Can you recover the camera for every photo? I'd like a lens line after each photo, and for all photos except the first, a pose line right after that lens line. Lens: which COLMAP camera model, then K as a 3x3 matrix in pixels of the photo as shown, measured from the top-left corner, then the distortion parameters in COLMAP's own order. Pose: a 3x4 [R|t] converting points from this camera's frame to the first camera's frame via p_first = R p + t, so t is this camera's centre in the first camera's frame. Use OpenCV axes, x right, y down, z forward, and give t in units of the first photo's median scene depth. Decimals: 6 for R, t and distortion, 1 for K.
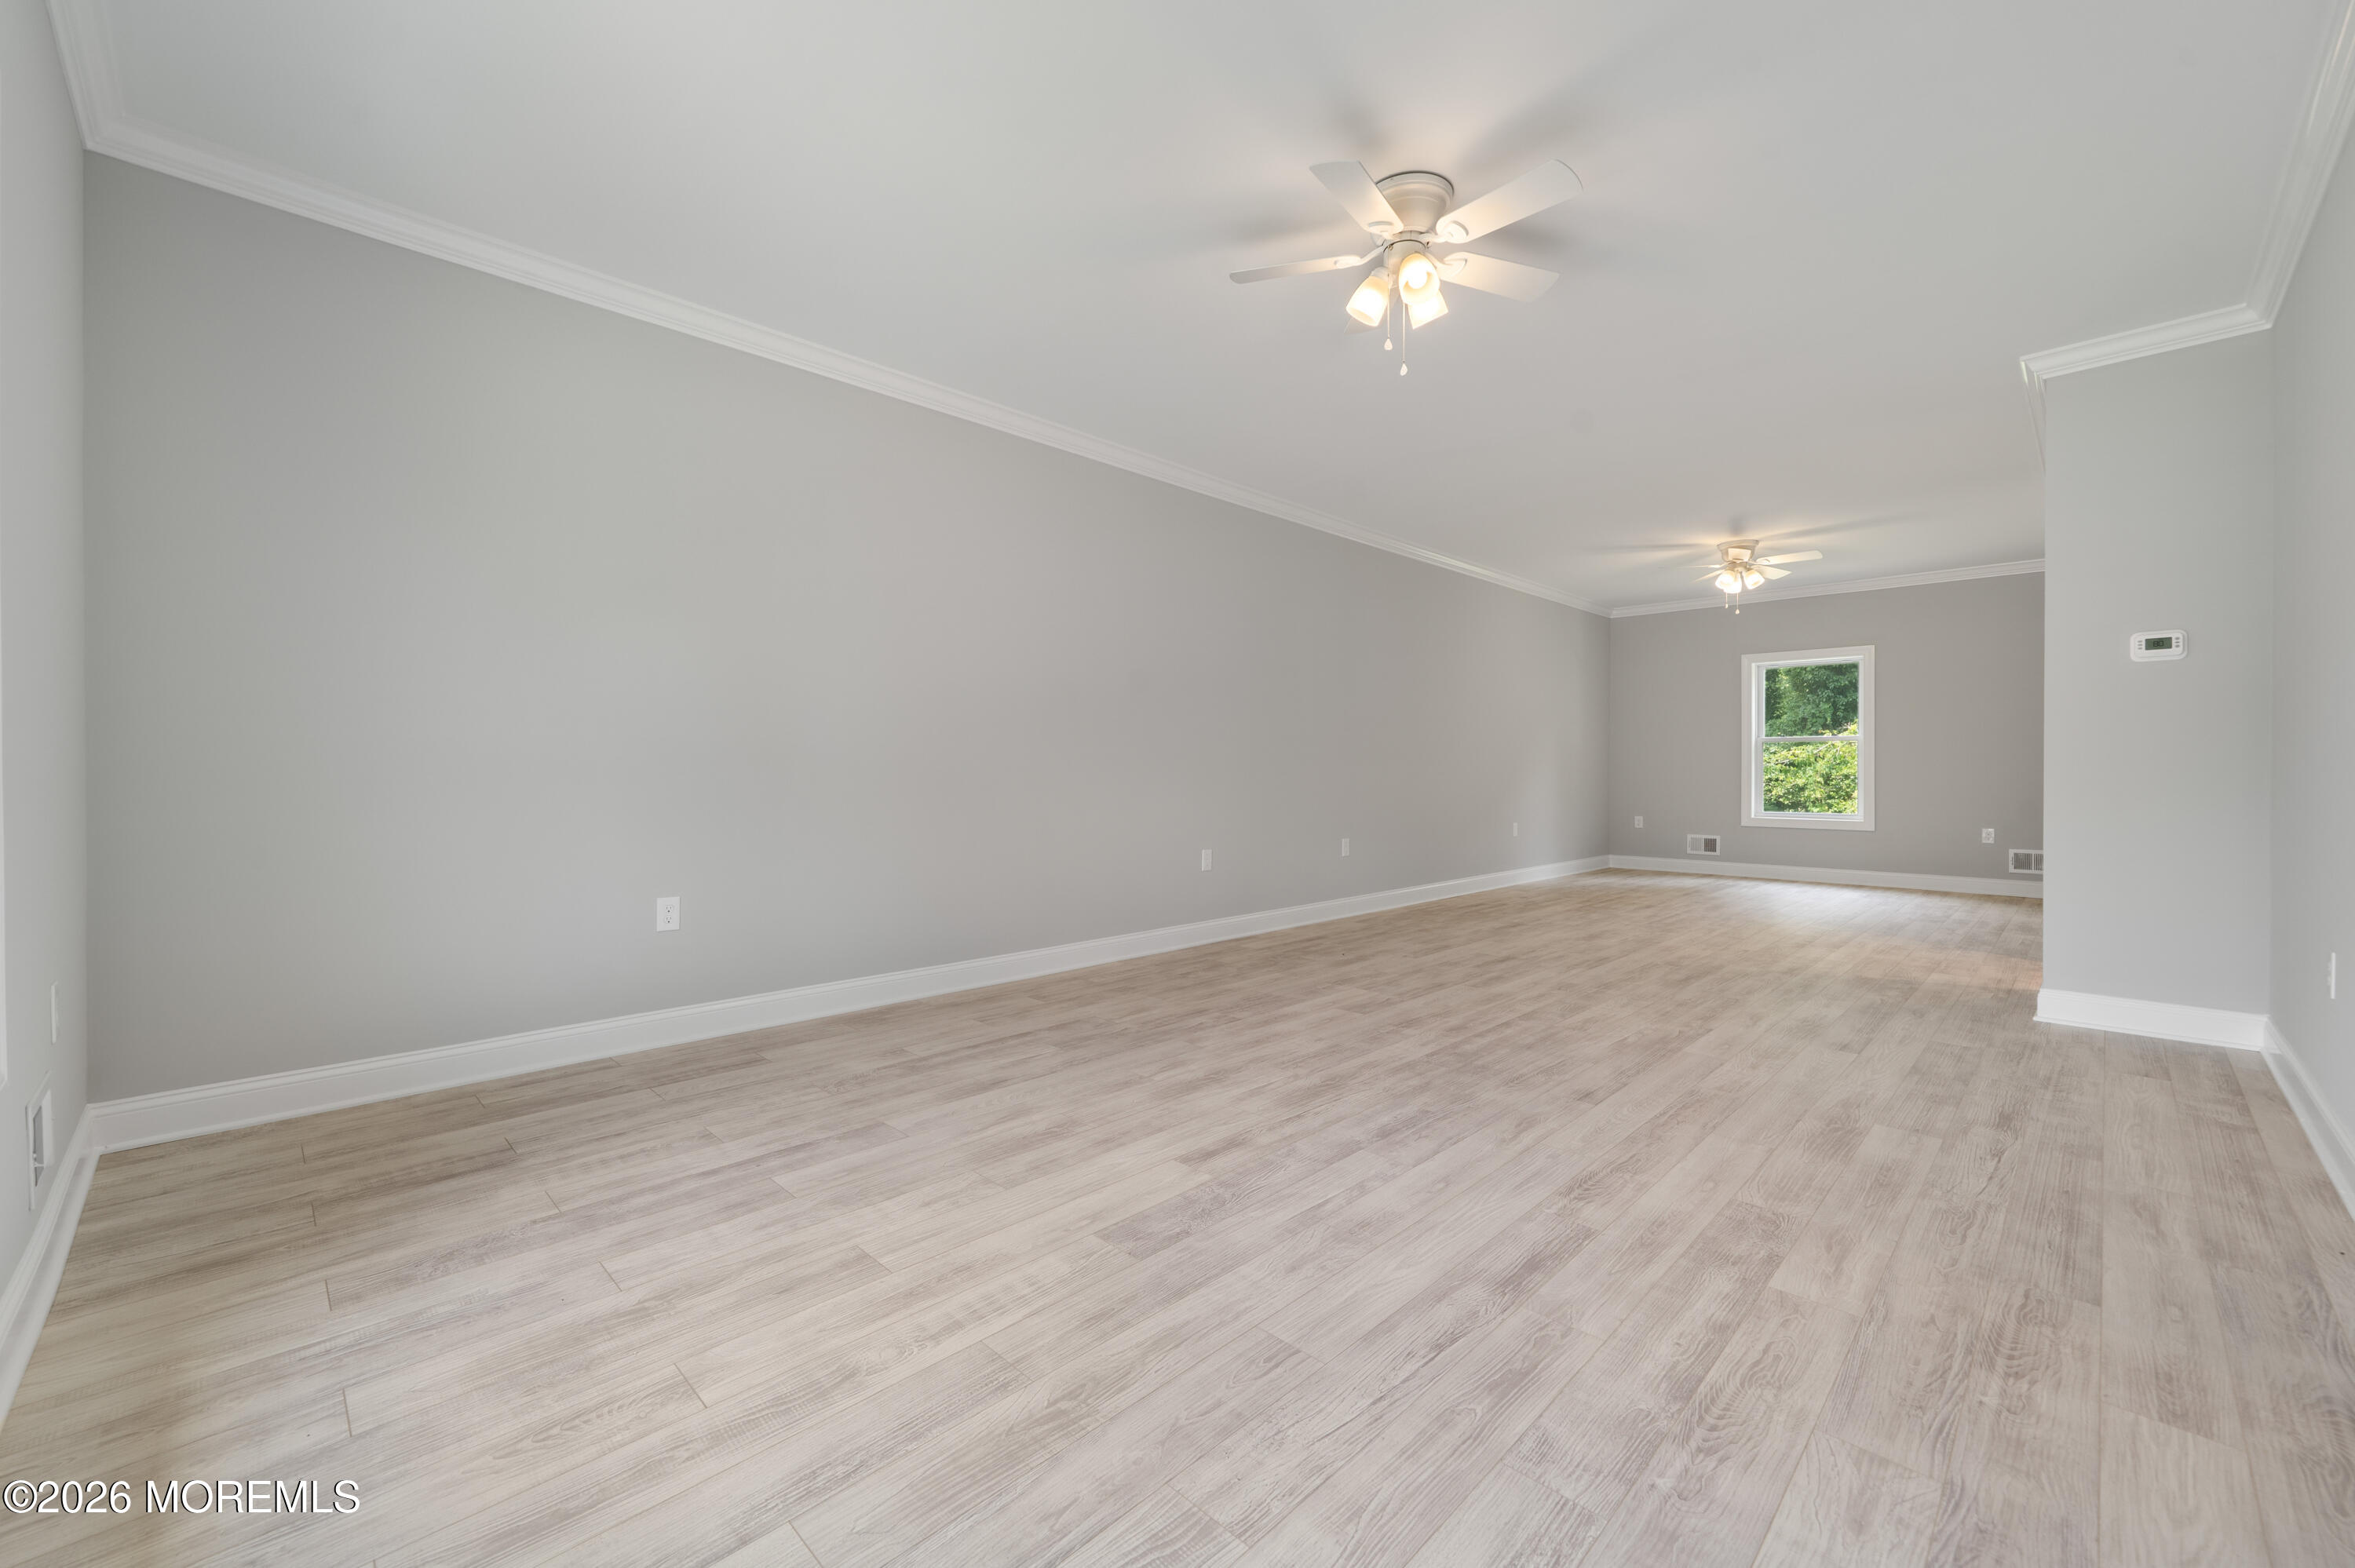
lens RADIAL K [[960.2, 0, 1145.6], [0, 960.2, 777.3], [0, 0, 1]] dist [-0.002849, 0.000693]
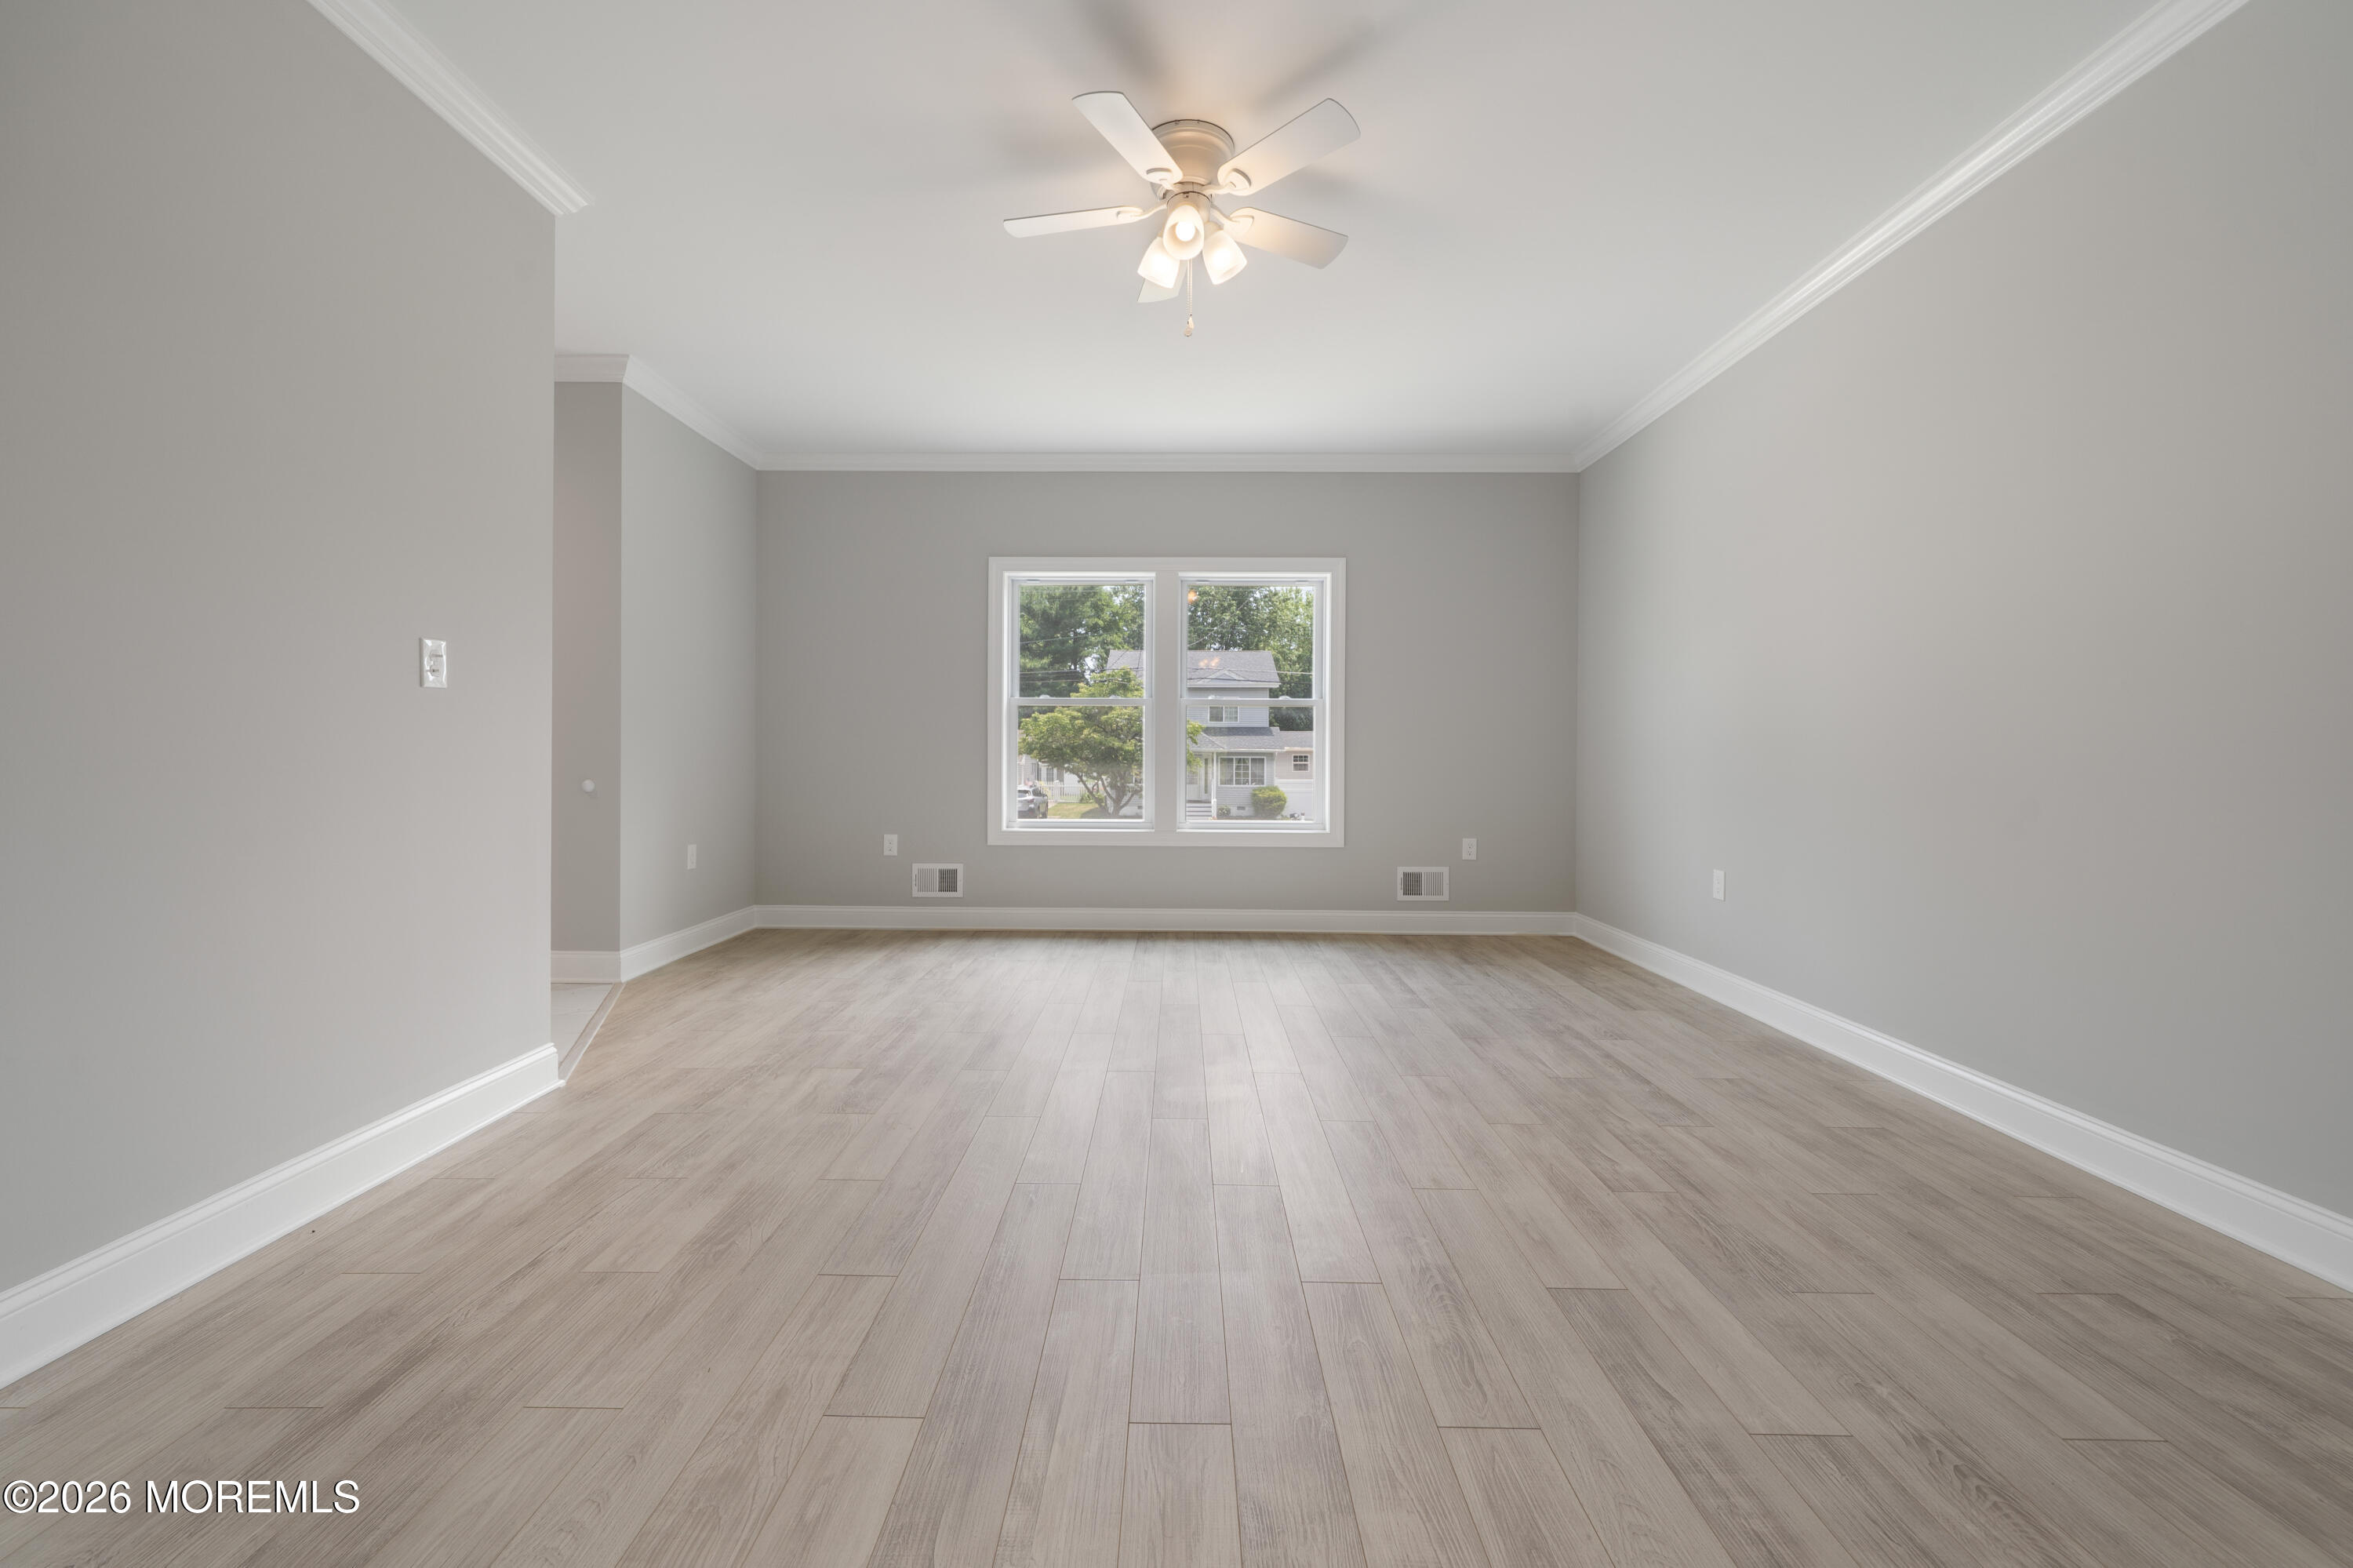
lens RADIAL K [[959.5, 0, 1184.3], [0, 959.5, 761.1], [0, 0, 1]] dist [-0.002849, 0.000693]
pose [[-0.700209, -0.001672, -0.713936, 0.798953], [-0.011075, 0.999902, 0.008521, -0.007316], [0.713852, 0.013873, -0.700159, 1.409343]]
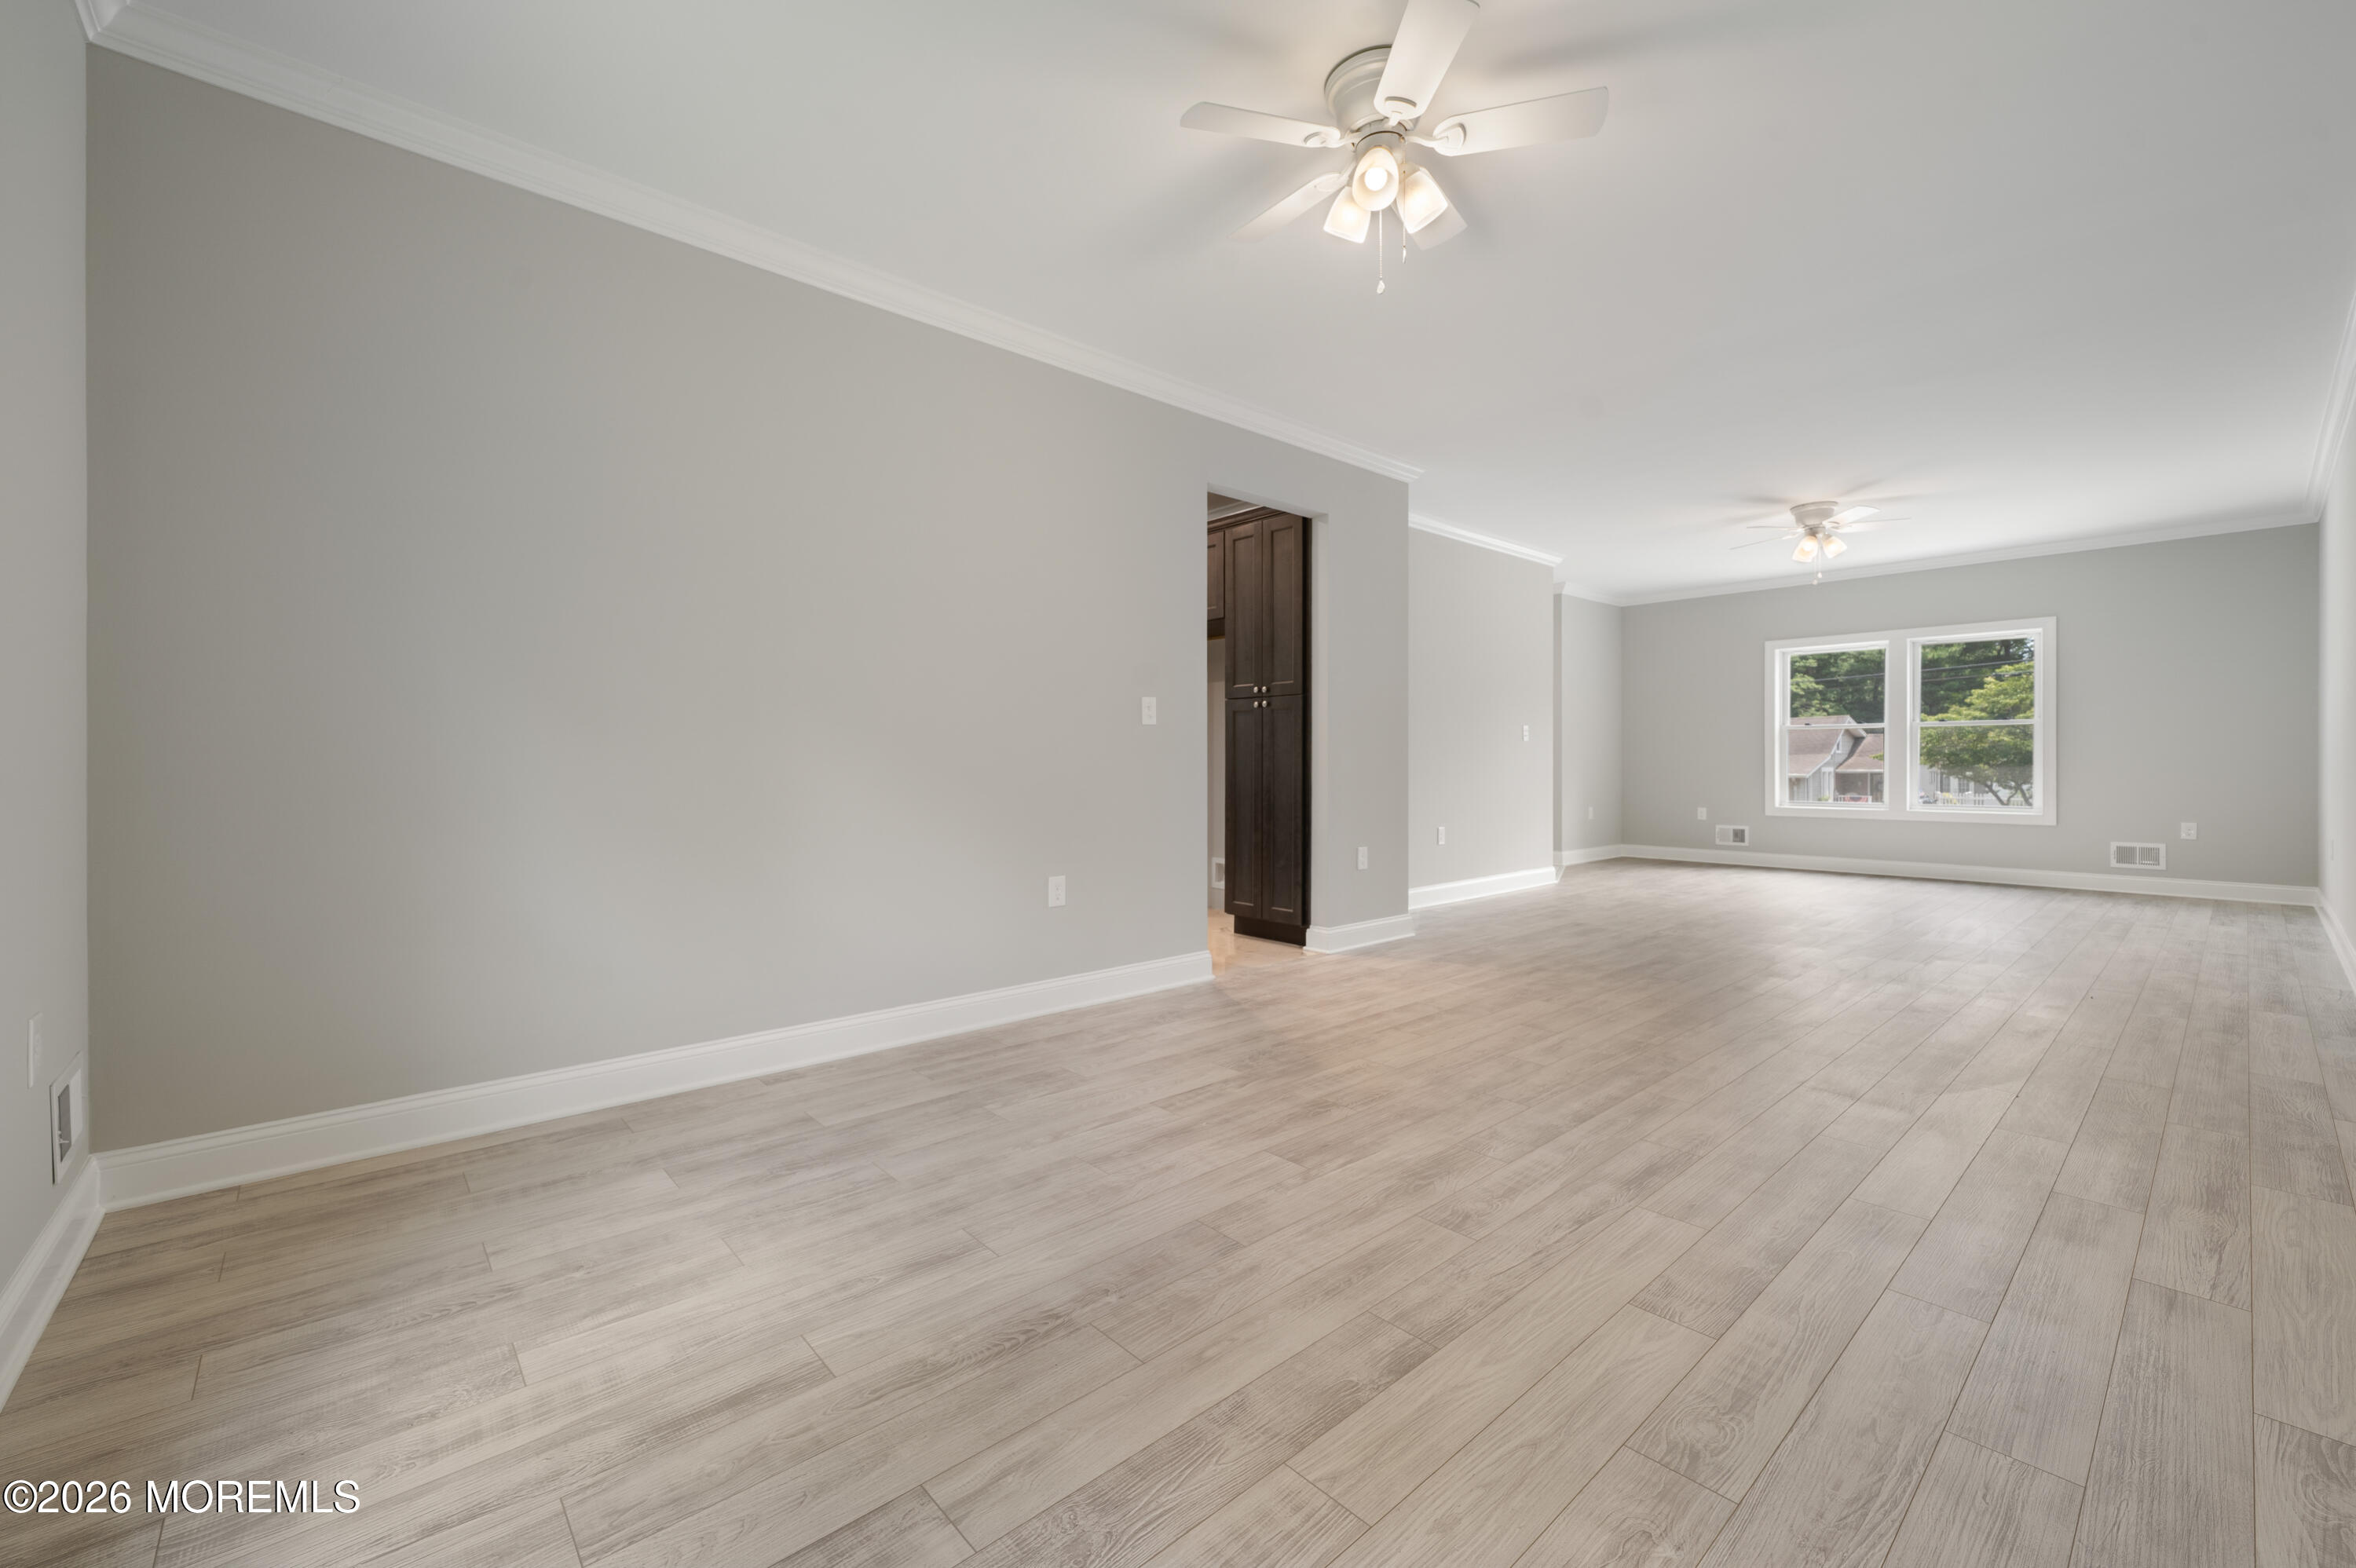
lens RADIAL K [[952.6, 0, 1169.4], [0, 952.6, 764.7], [0, 0, 1]] dist [-0.001238, 0.000342]
pose [[-0.998618, 0.000797, 0.052559, 1.406587], [0.001182, 0.999973, 0.007297, -0.011335], [-0.052551, 0.007350, -0.998591, 2.804677]]
